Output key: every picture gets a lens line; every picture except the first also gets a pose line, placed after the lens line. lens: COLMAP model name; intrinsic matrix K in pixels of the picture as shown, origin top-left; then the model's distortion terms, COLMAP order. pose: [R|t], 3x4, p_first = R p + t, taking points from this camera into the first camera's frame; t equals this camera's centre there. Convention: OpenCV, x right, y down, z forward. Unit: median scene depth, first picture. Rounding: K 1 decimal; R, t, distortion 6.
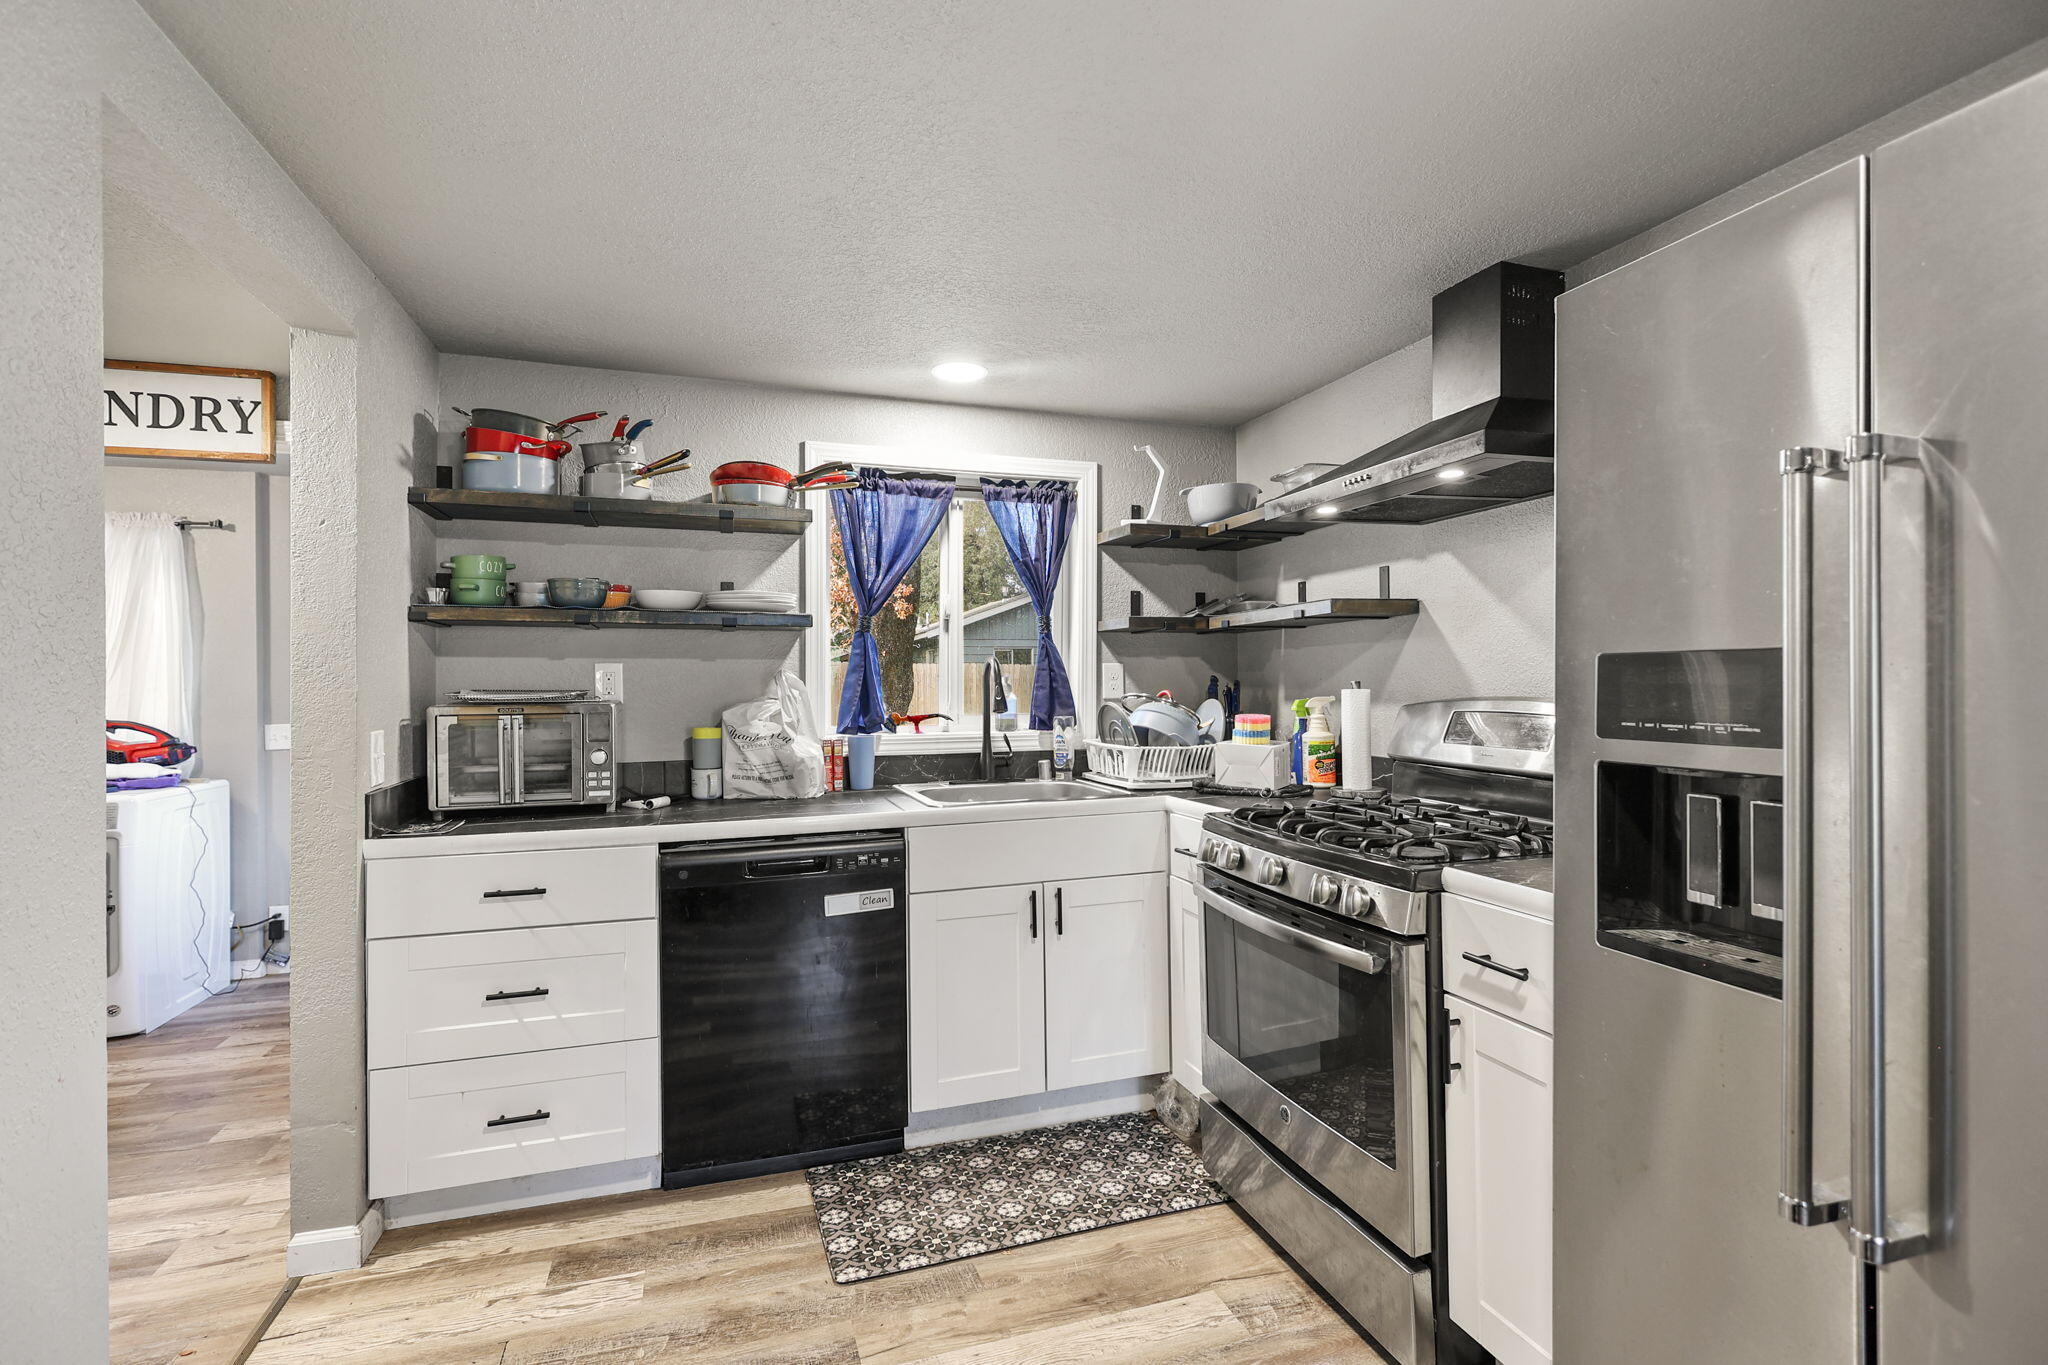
lens RADIAL K [[941.8, 0, 1024.0], [0, 941.8, 682.5], [0, 0, 1]] dist [0.001197, 0.000131]
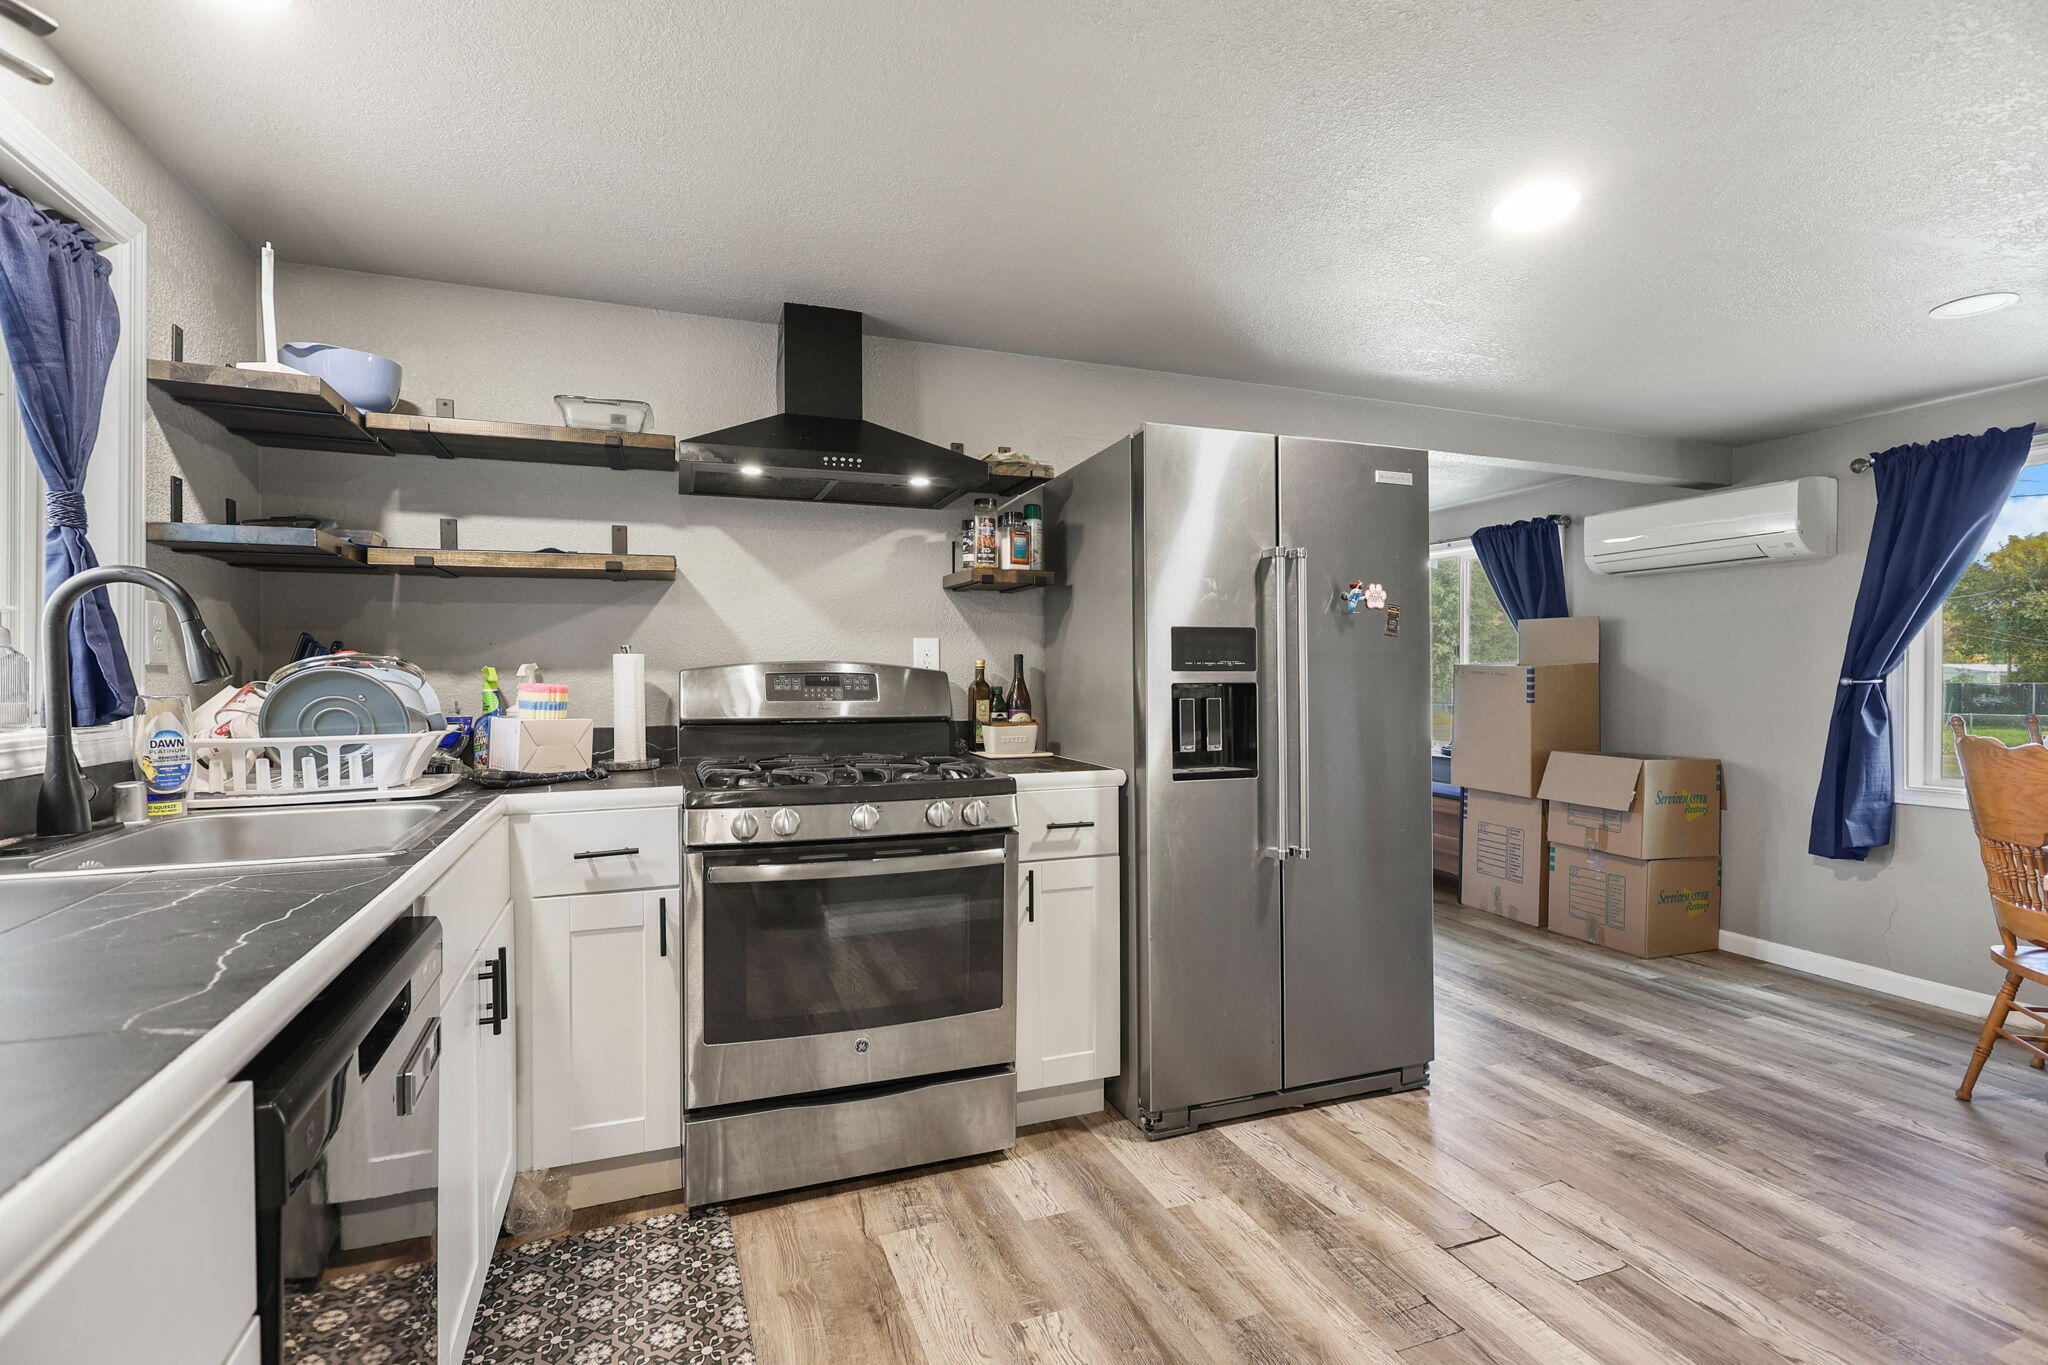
lens RADIAL K [[941.8, 0, 1024.0], [0, 941.8, 682.5], [0, 0, 1]] dist [0.001197, 0.000131]
pose [[-0.033792, 0.002520, 0.999426, -0.861517], [0.004642, 0.999986, -0.002365, 0.057037], [-0.999418, 0.004559, -0.033803, 0.923156]]
